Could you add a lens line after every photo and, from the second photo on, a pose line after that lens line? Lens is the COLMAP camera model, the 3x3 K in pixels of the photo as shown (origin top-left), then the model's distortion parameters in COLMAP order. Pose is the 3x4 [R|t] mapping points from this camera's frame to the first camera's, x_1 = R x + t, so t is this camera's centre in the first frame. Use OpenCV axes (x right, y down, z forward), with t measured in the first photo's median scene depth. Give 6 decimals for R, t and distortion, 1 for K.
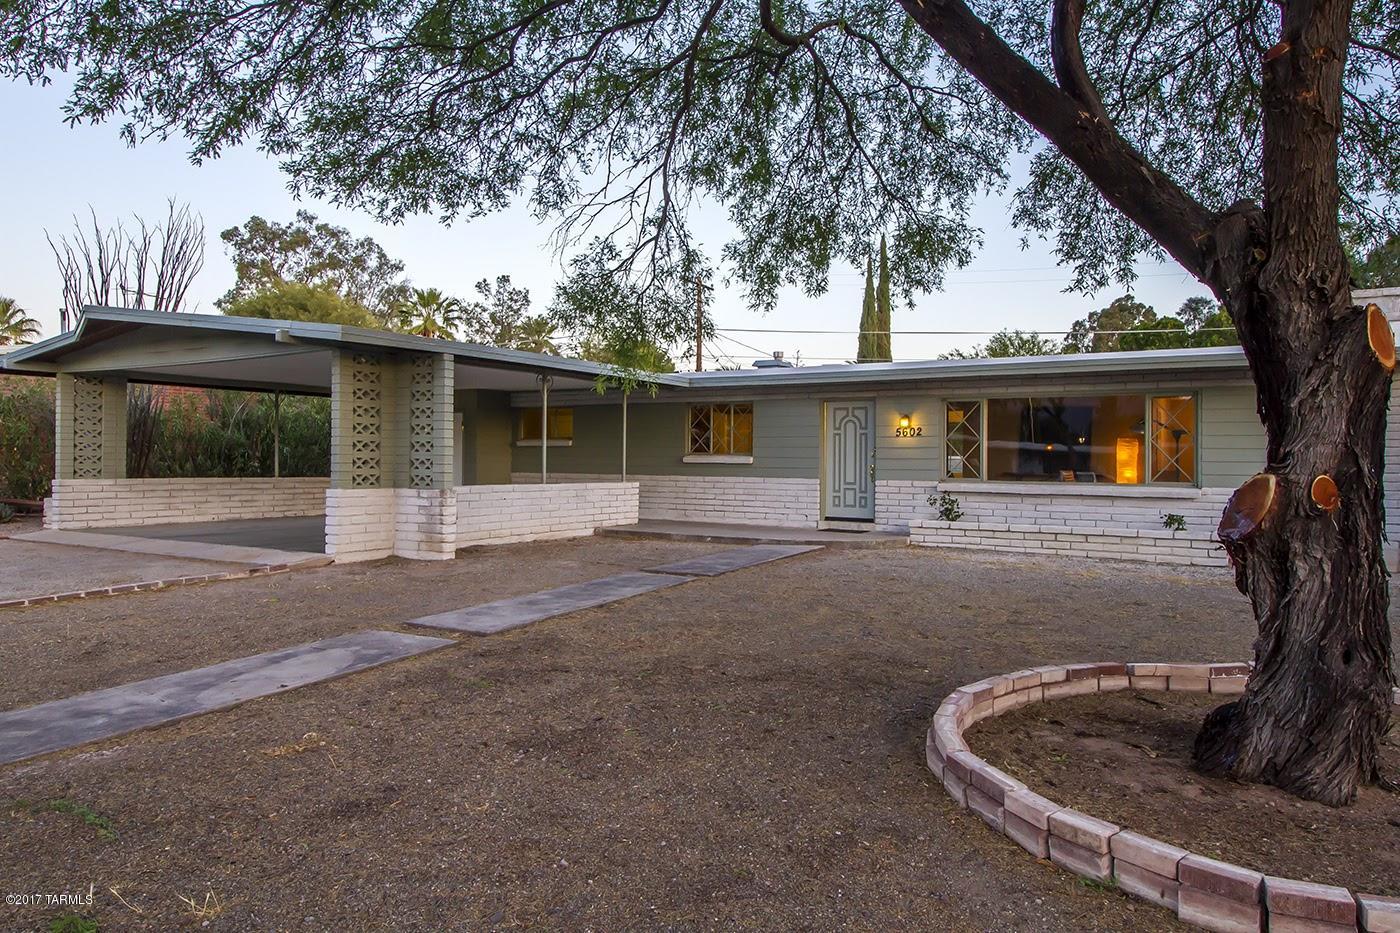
lens RADIAL K [[866.9, 0, 700.0], [0, 866.9, 466.5], [0, 0, 1]] dist [-0.000046, -0.000491]
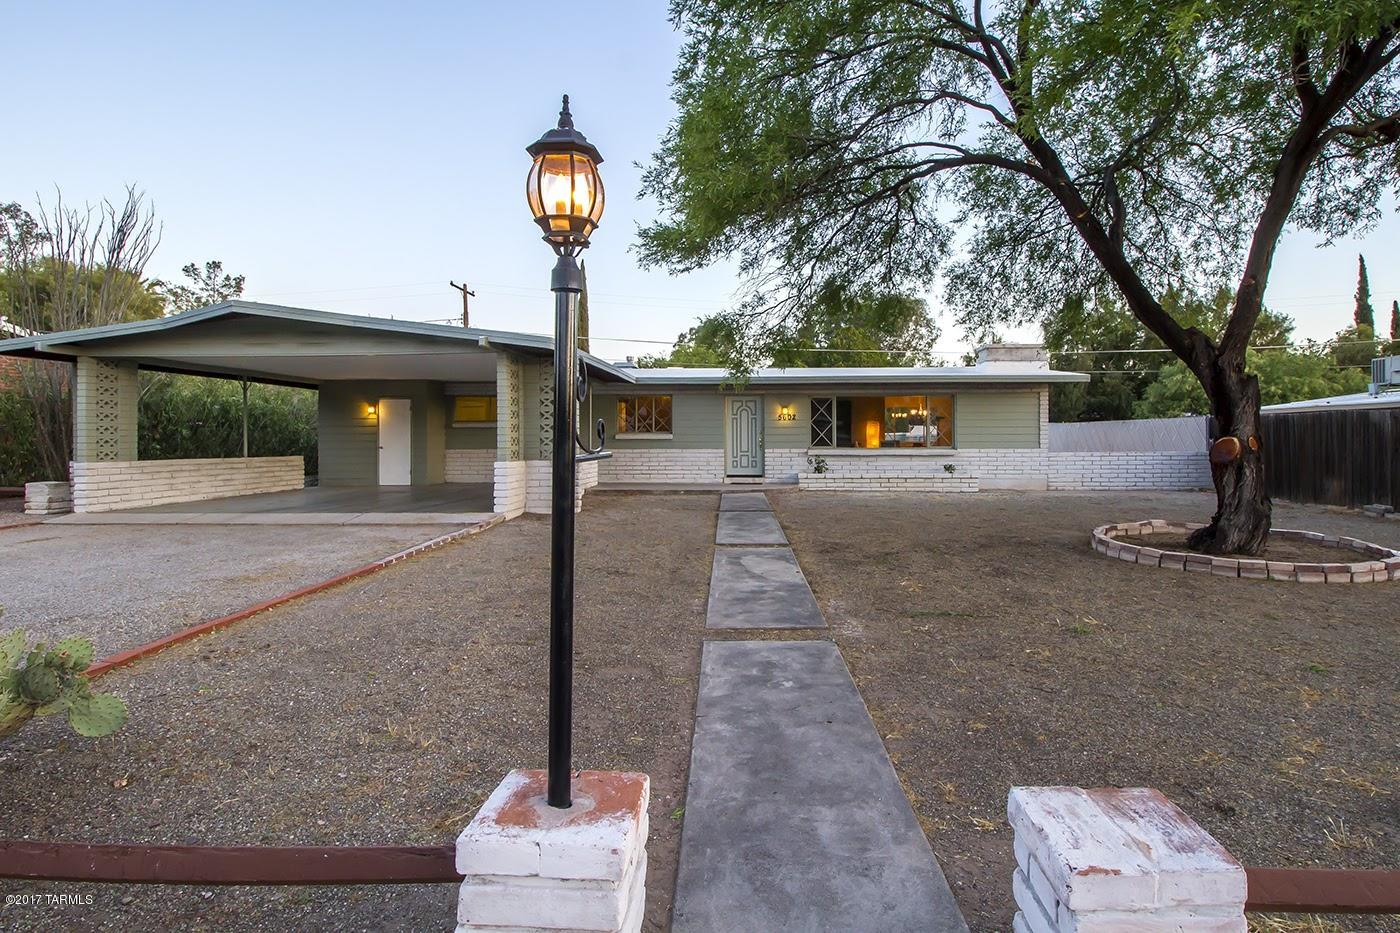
lens RADIAL K [[696.8, 0, 720.4], [0, 696.8, 438.9], [0, 0, 1]] dist [-0.003462, -0.000677]
pose [[0.890451, -0.011932, 0.454923, -0.423384], [0.013999, 0.999901, -0.001175, -0.001433], [-0.454864, 0.007414, 0.890530, -0.044961]]
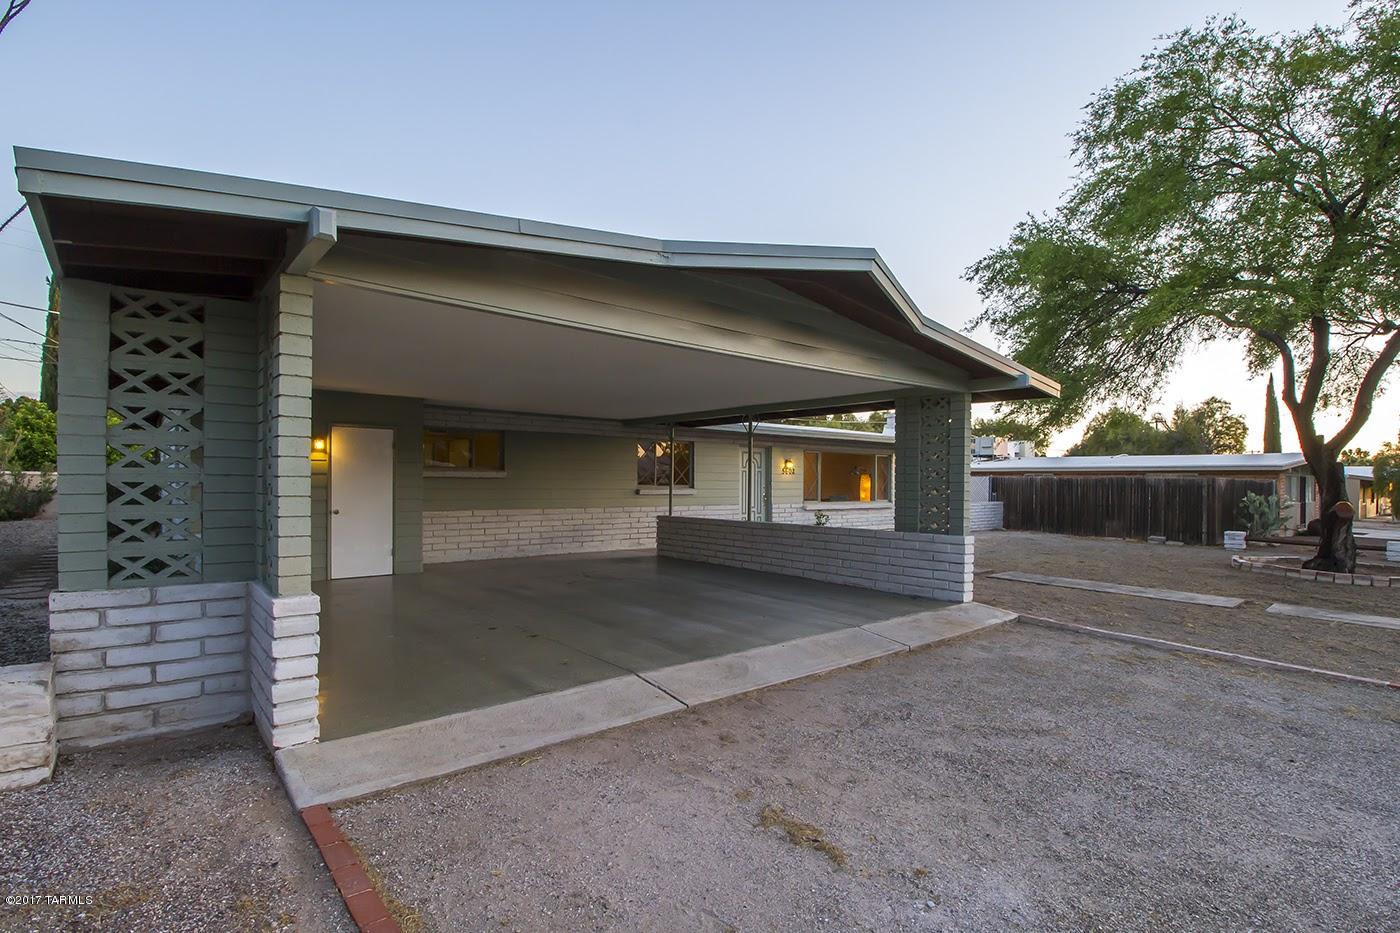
lens RADIAL K [[663.0, 0, 700.7], [0, 663.0, 485.9], [0, 0, 1]] dist [0.002680, -0.011821]
pose [[0.344815, -0.011748, 0.938597, -0.885113], [0.003087, 0.999930, 0.011382, -0.028559], [-0.938665, -0.001028, 0.344828, 0.743177]]
